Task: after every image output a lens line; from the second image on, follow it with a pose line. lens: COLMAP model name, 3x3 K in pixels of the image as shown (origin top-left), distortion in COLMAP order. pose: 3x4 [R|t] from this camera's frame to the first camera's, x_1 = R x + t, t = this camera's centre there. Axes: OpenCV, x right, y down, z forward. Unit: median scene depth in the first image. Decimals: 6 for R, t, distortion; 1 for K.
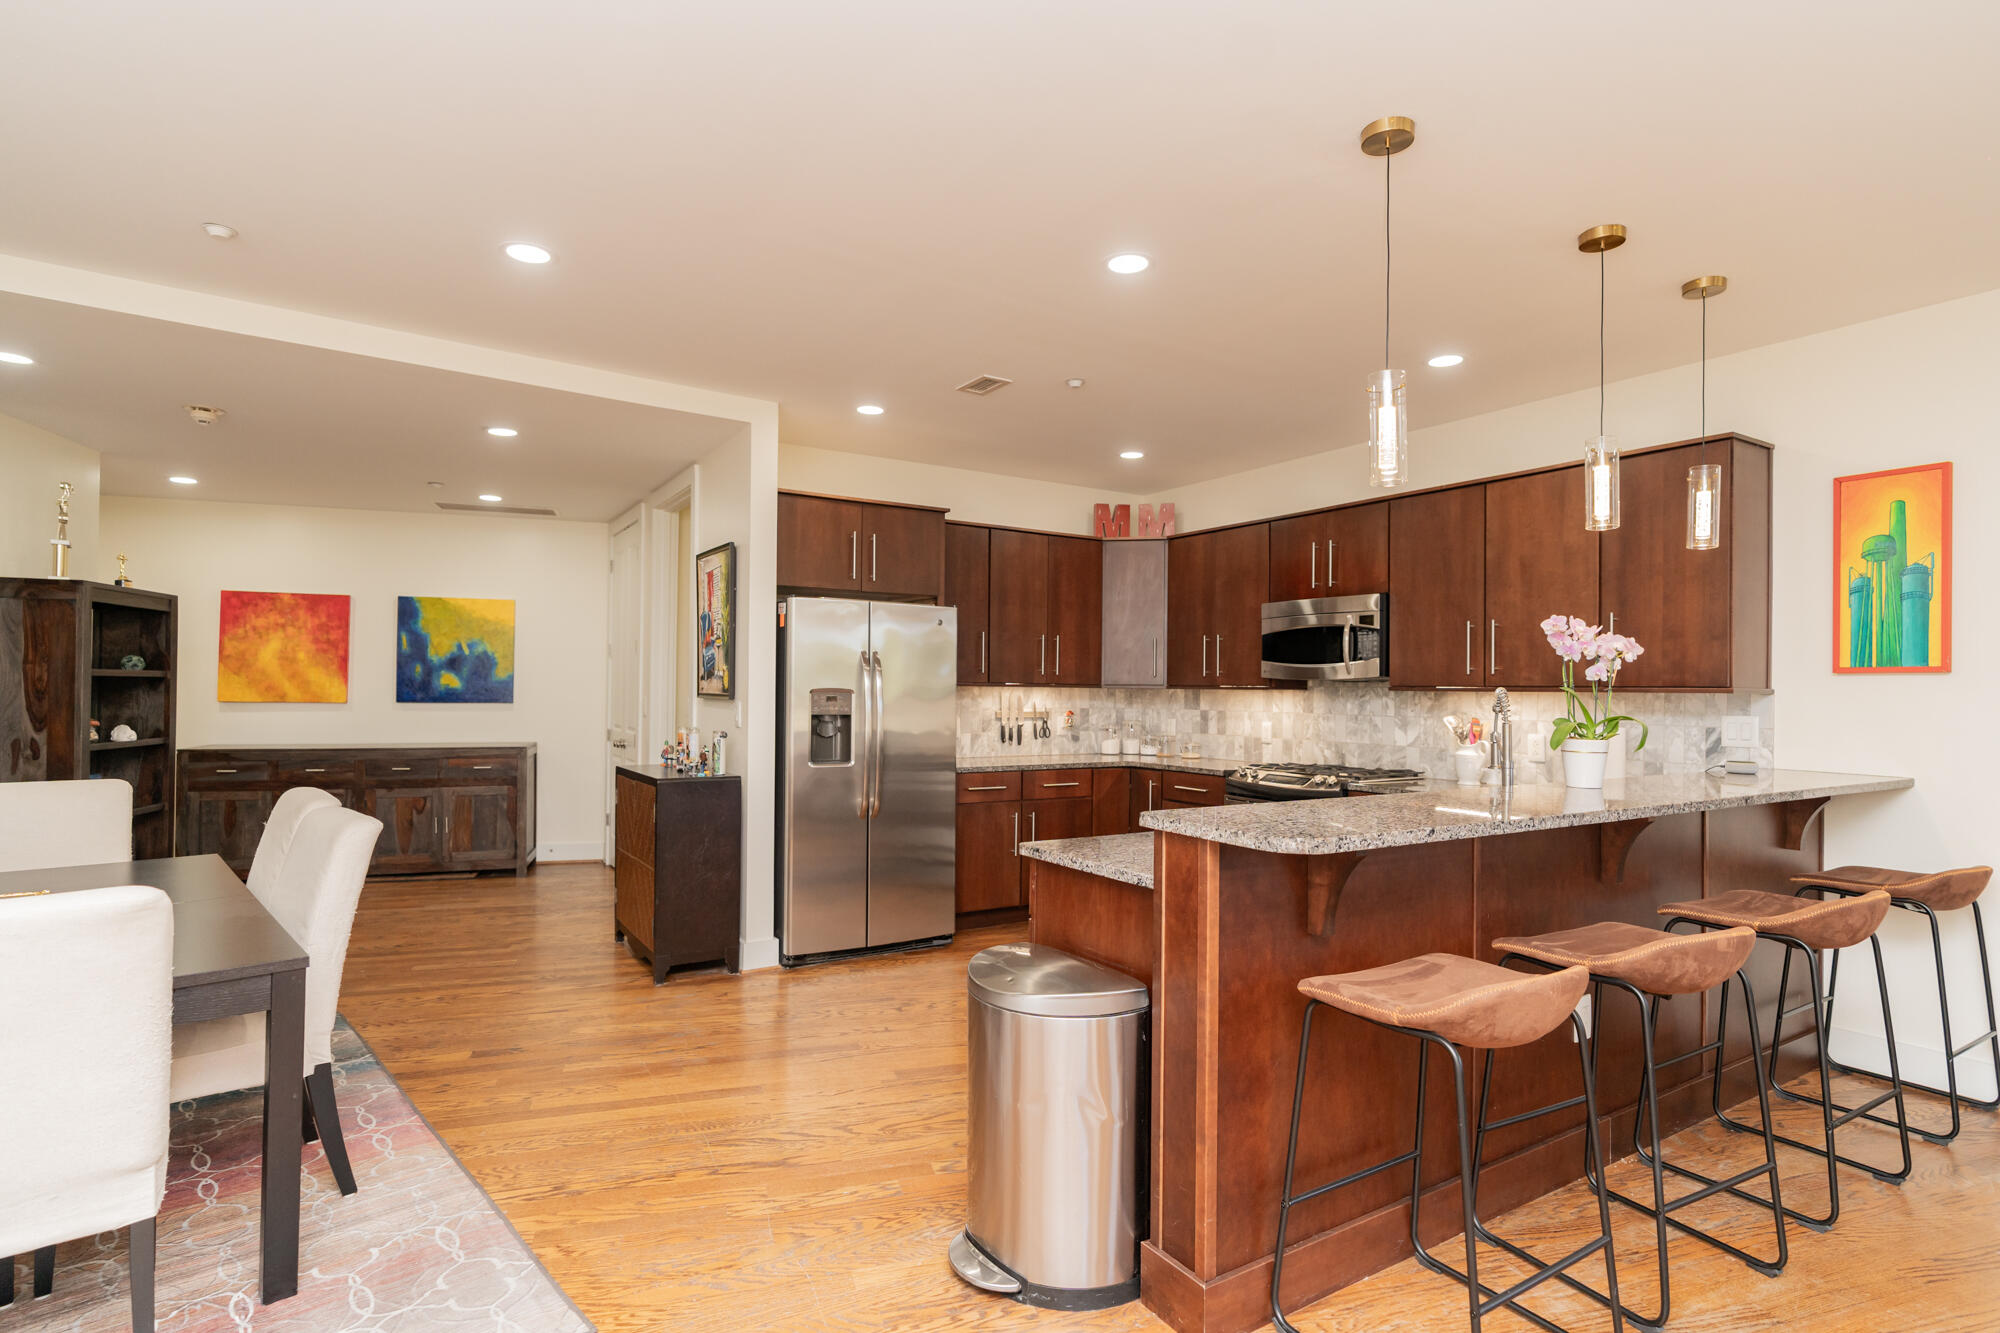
lens RADIAL K [[1004.6, 0, 996.8], [0, 1004.6, 682.0], [0, 0, 1]] dist [-0.004011, 0.000666]
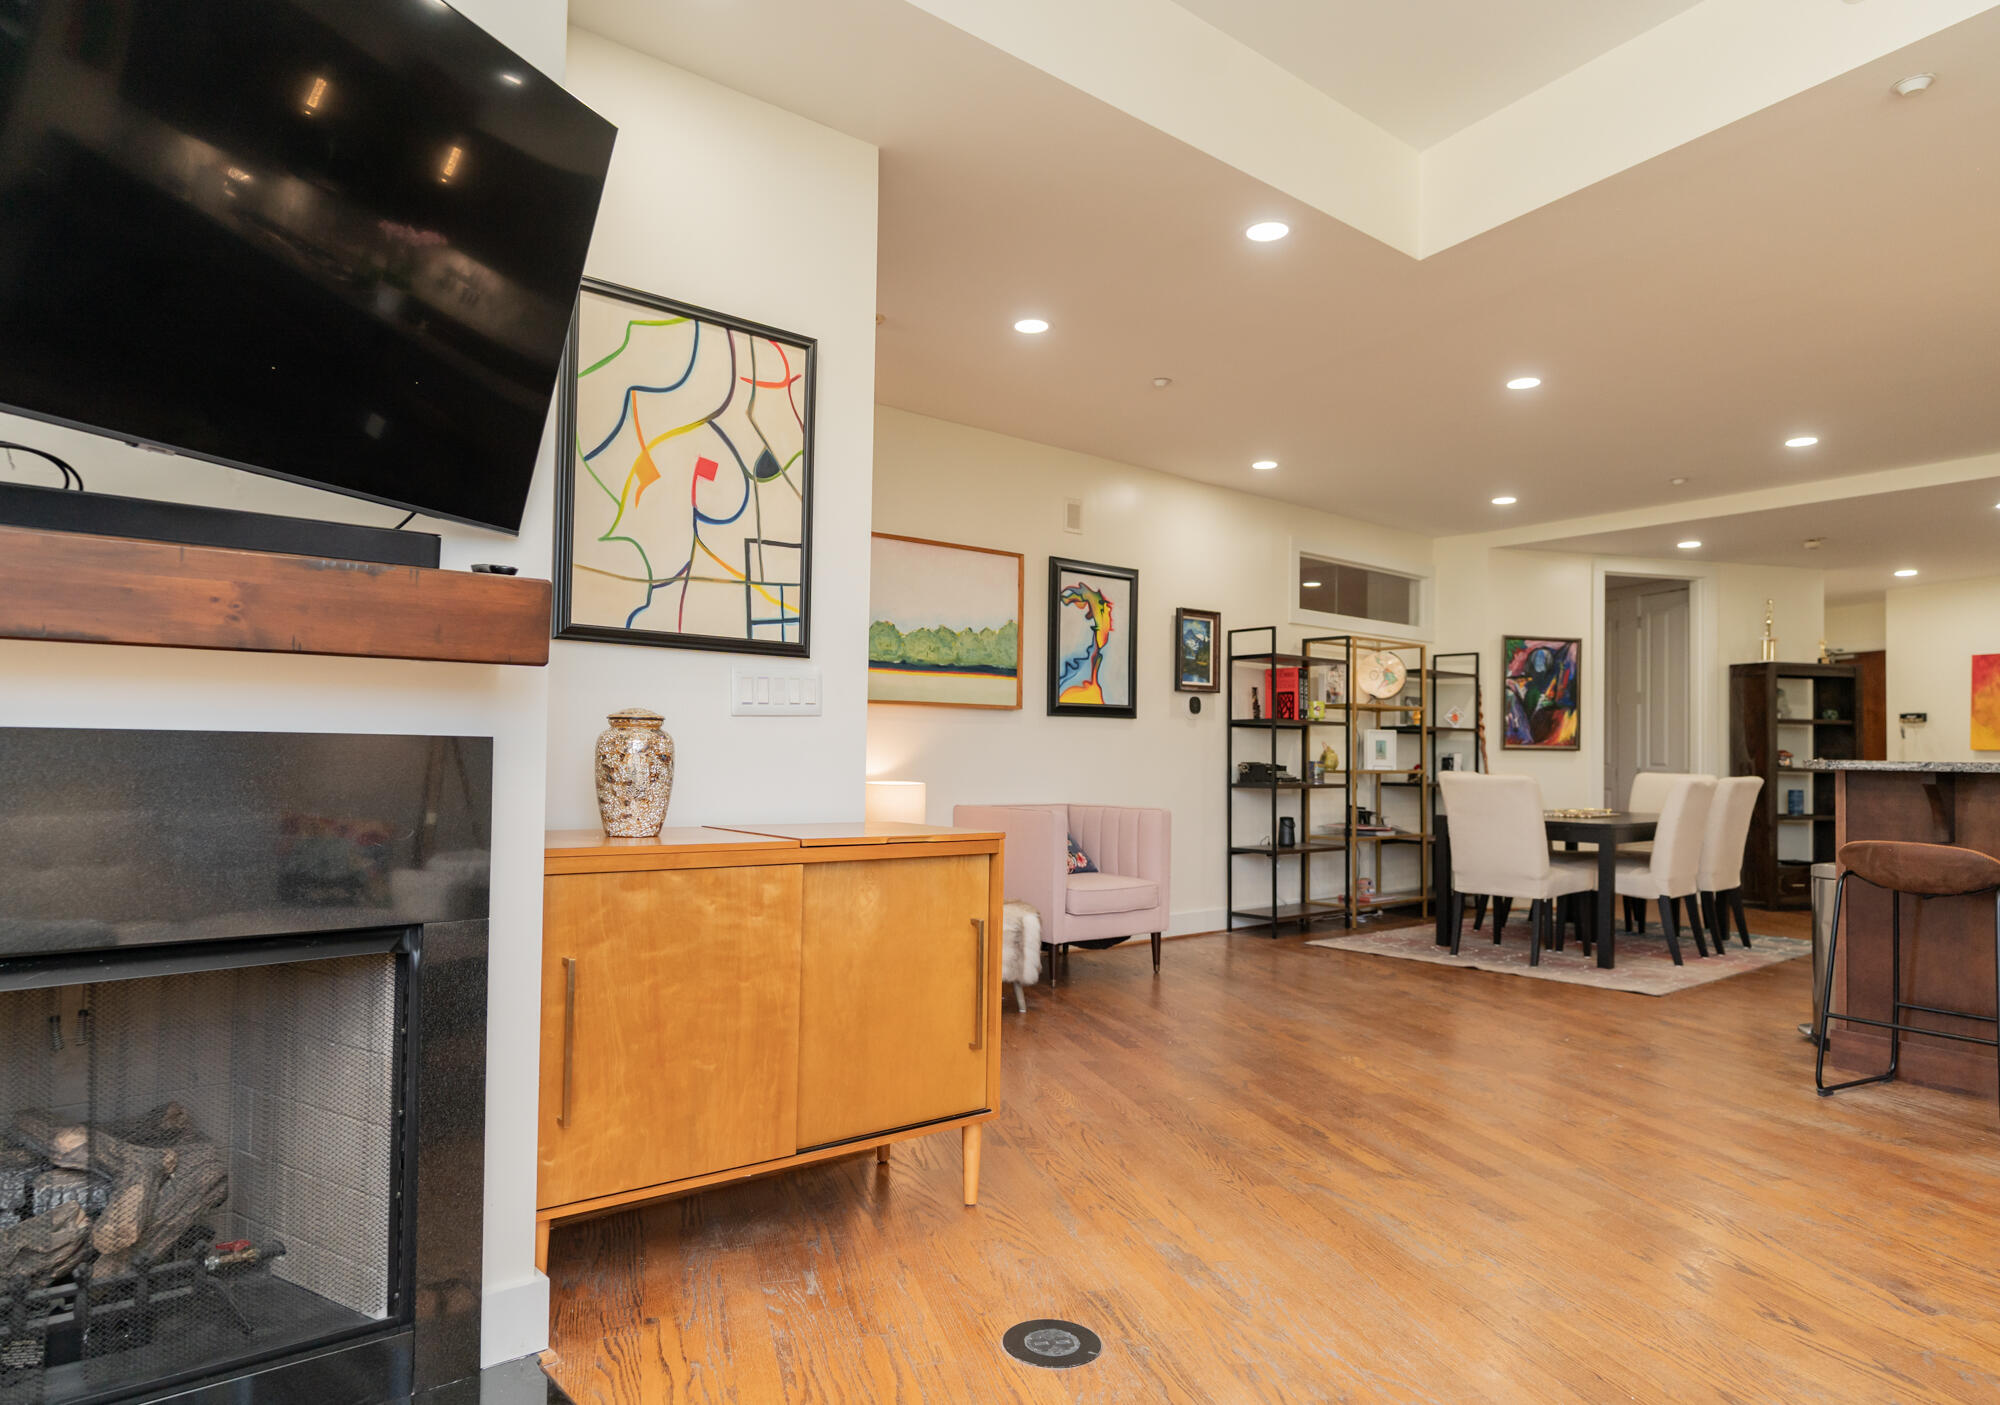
lens RADIAL K [[1238.9, 0, 1012.4], [0, 1238.9, 719.4], [0, 0, 1]] dist [0.034559, -0.001742]
pose [[-0.016061, -0.038755, -0.999120, 0.942056], [-0.008382, 0.999219, -0.038624, 0.065994], [0.999836, 0.007754, -0.016373, -0.134455]]
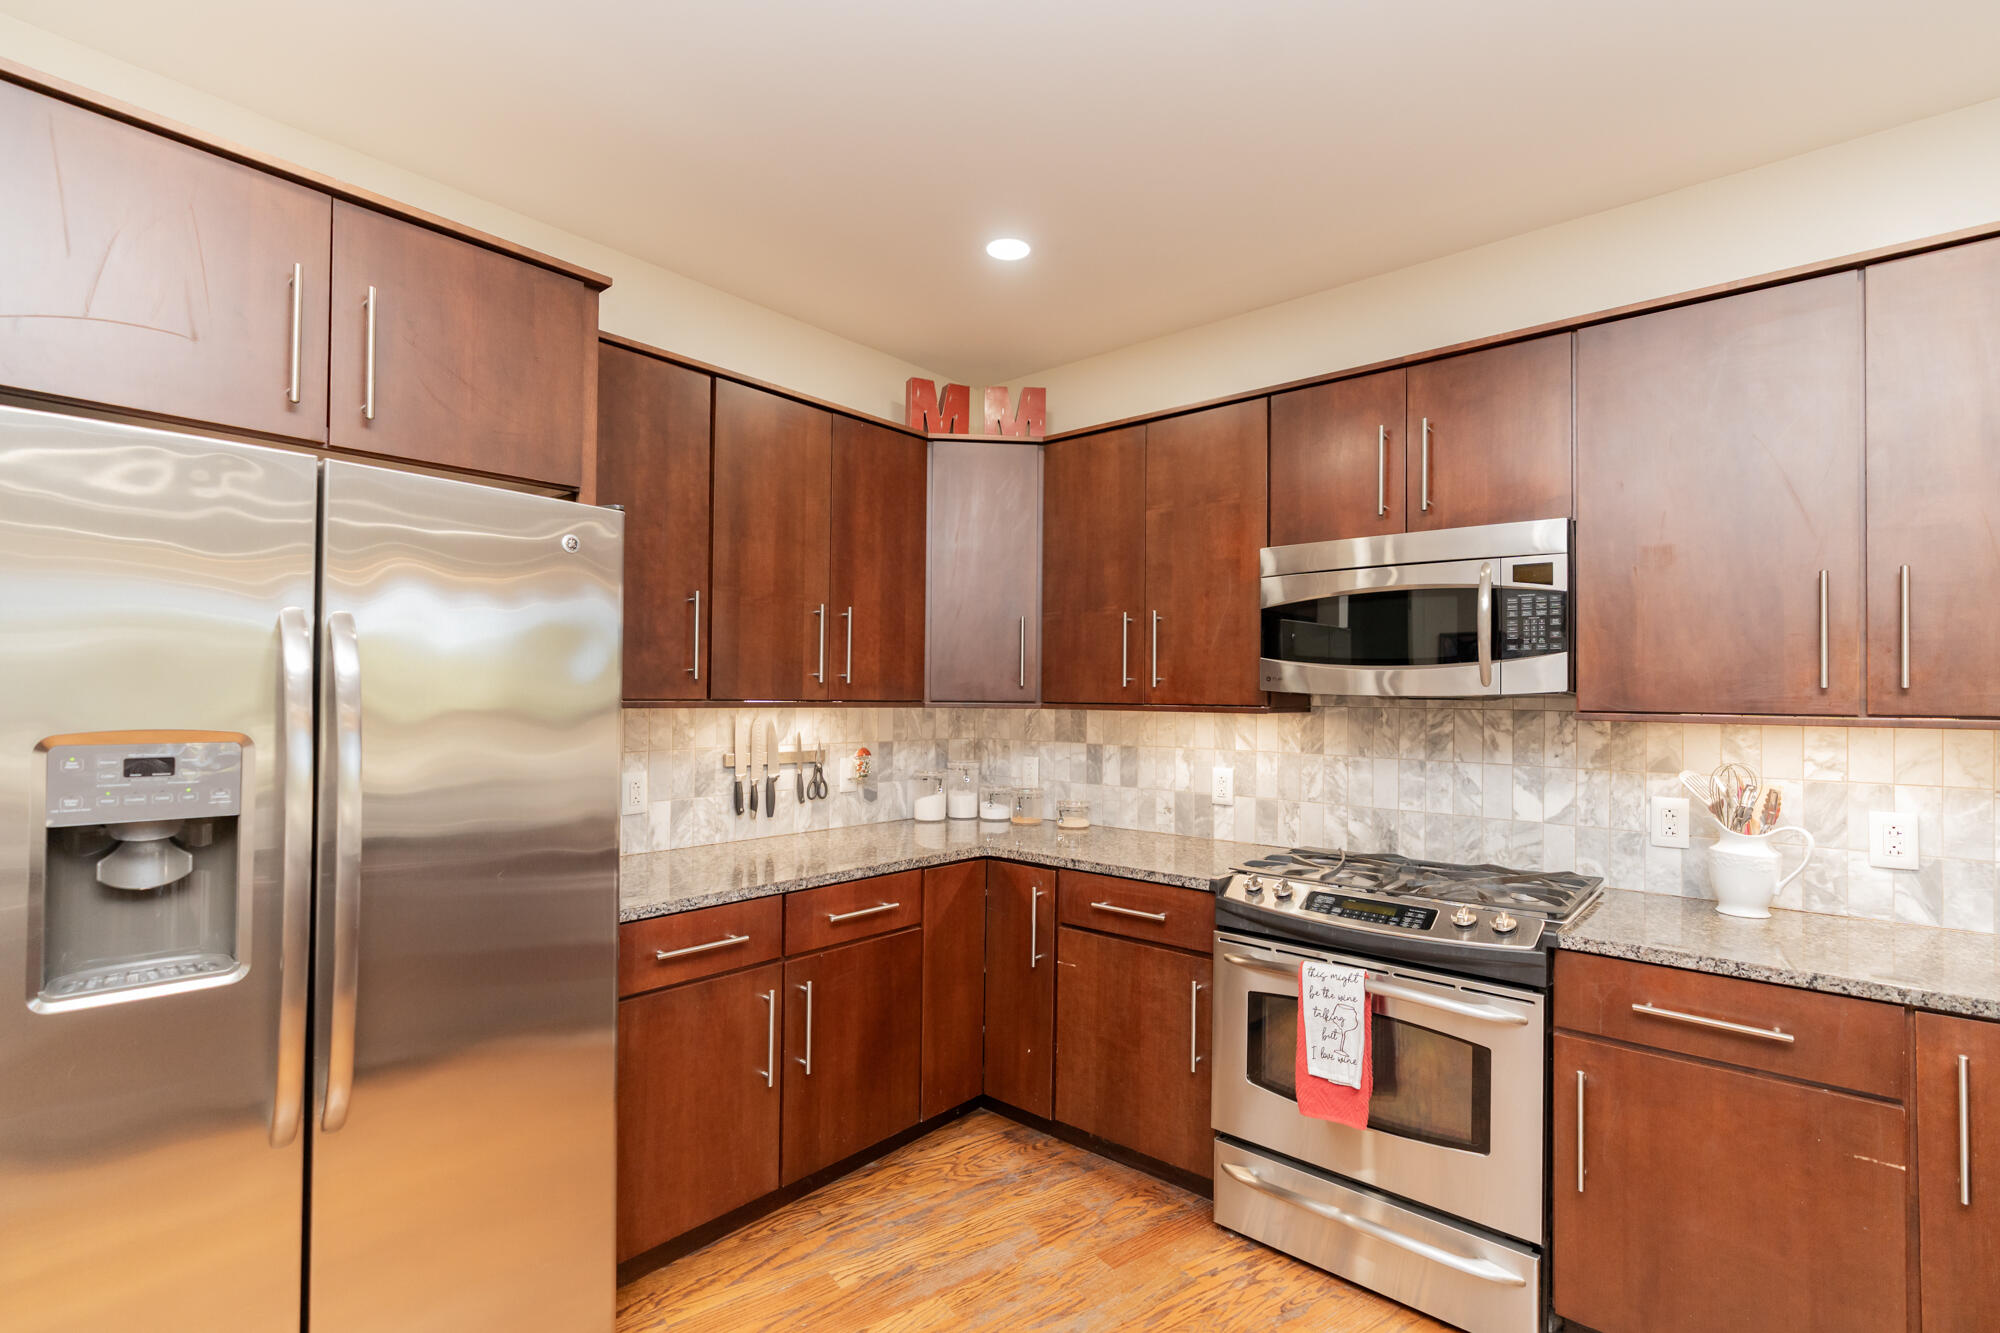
lens RADIAL K [[913.0, 0, 1001.5], [0, 913.0, 681.5], [0, 0, 1]] dist [-0.008793, 0.004779]
pose [[0.955563, 0.003341, 0.294767, -0.003293], [-0.002035, 0.999987, -0.004739, -0.006906], [-0.294779, 0.003929, 0.955557, 0.615239]]
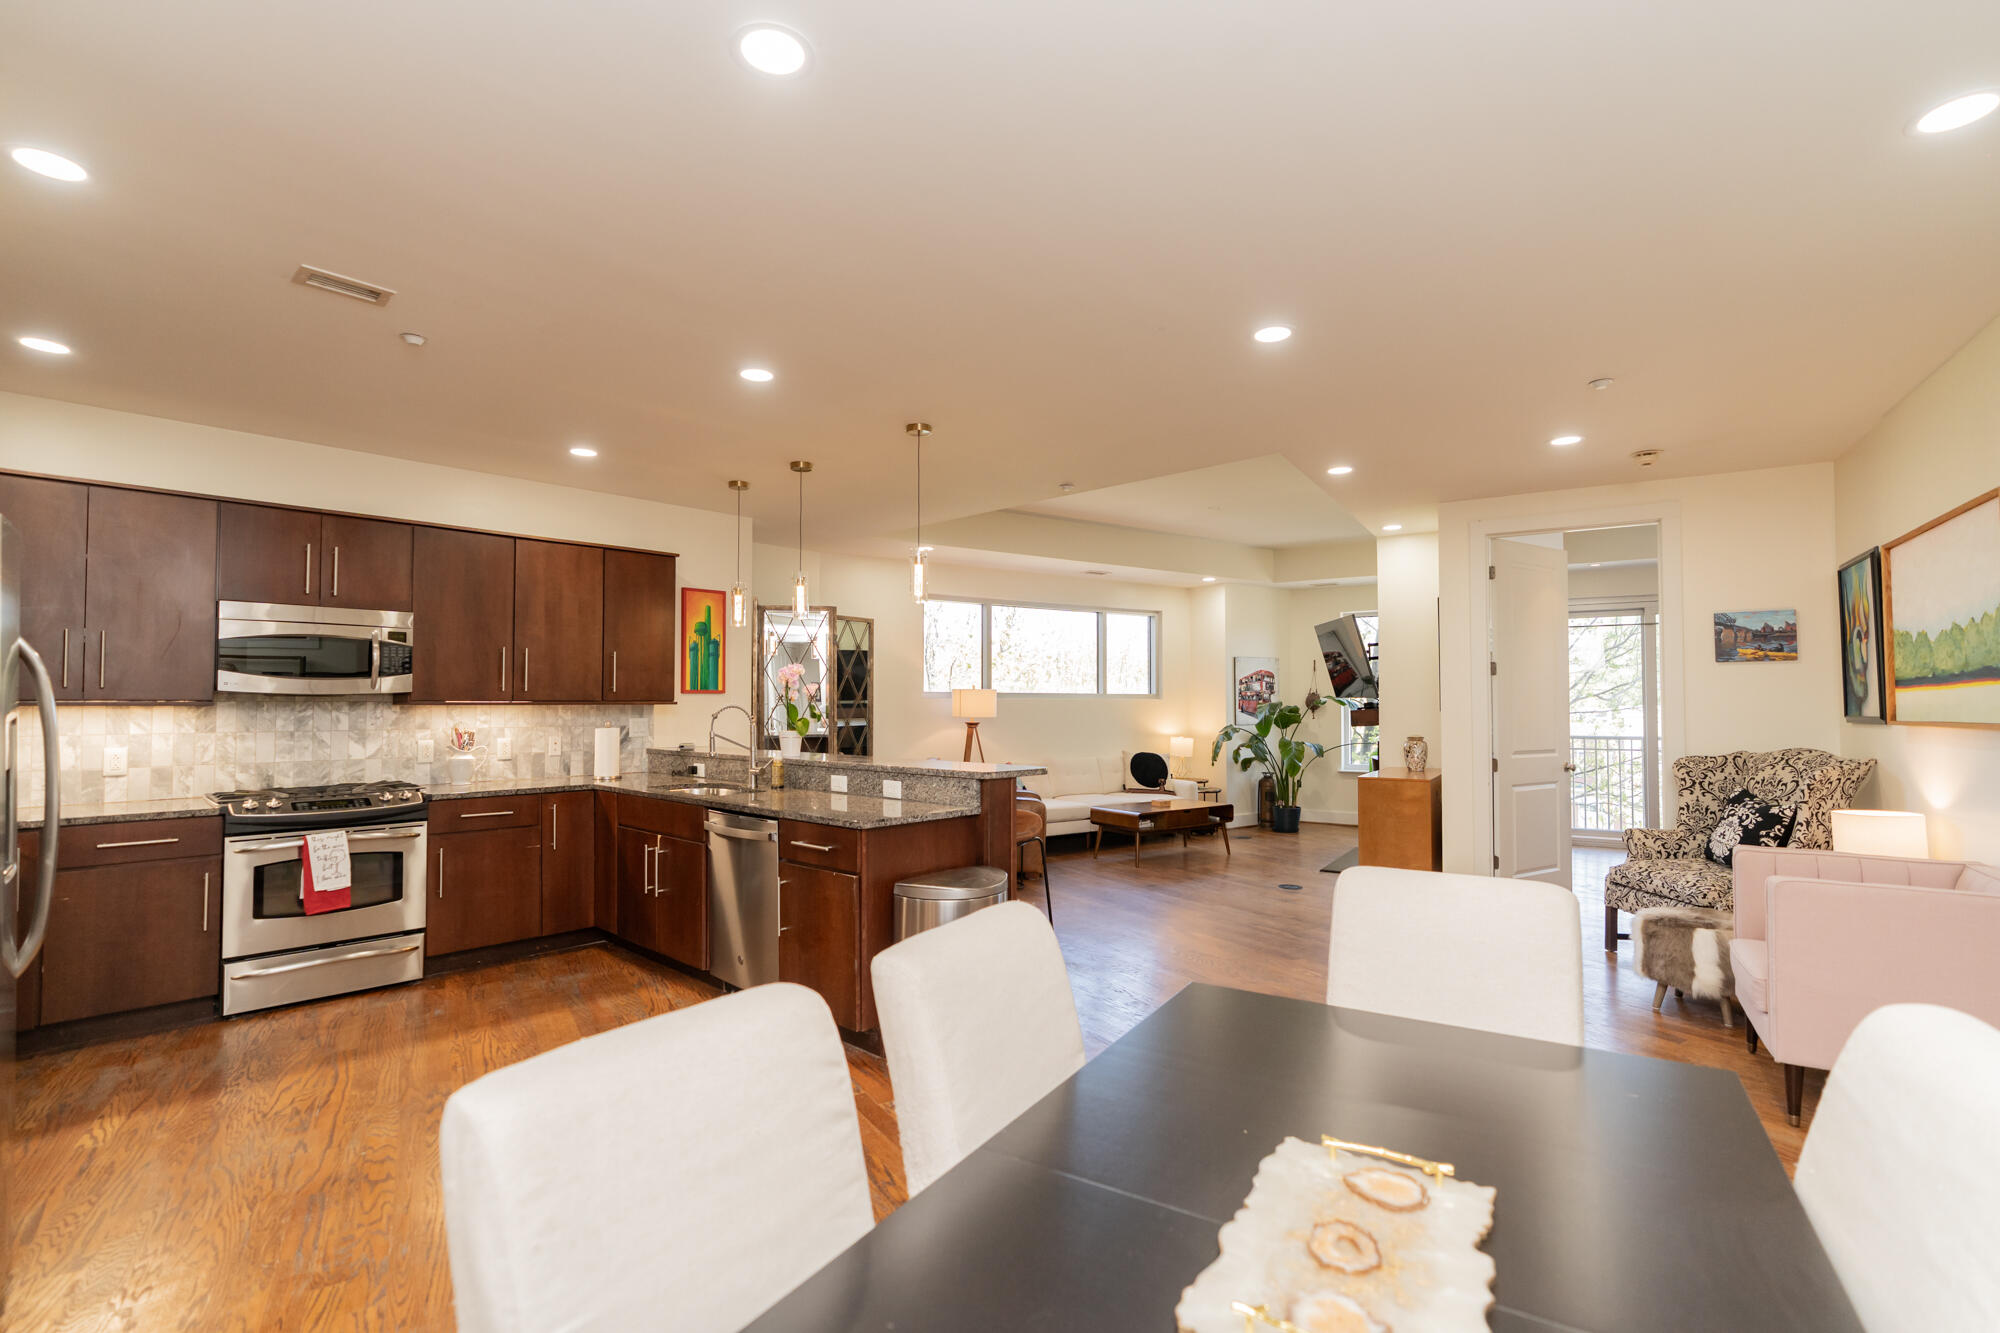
lens RADIAL K [[913.0, 0, 999.6], [0, 913.0, 678.0], [0, 0, 1]] dist [-0.008793, 0.004779]
pose [[-0.260599, 0.016953, 0.965298, -0.645203], [-0.008746, 0.999763, -0.019920, -0.005741], [-0.965408, -0.013634, -0.260389, 0.605176]]
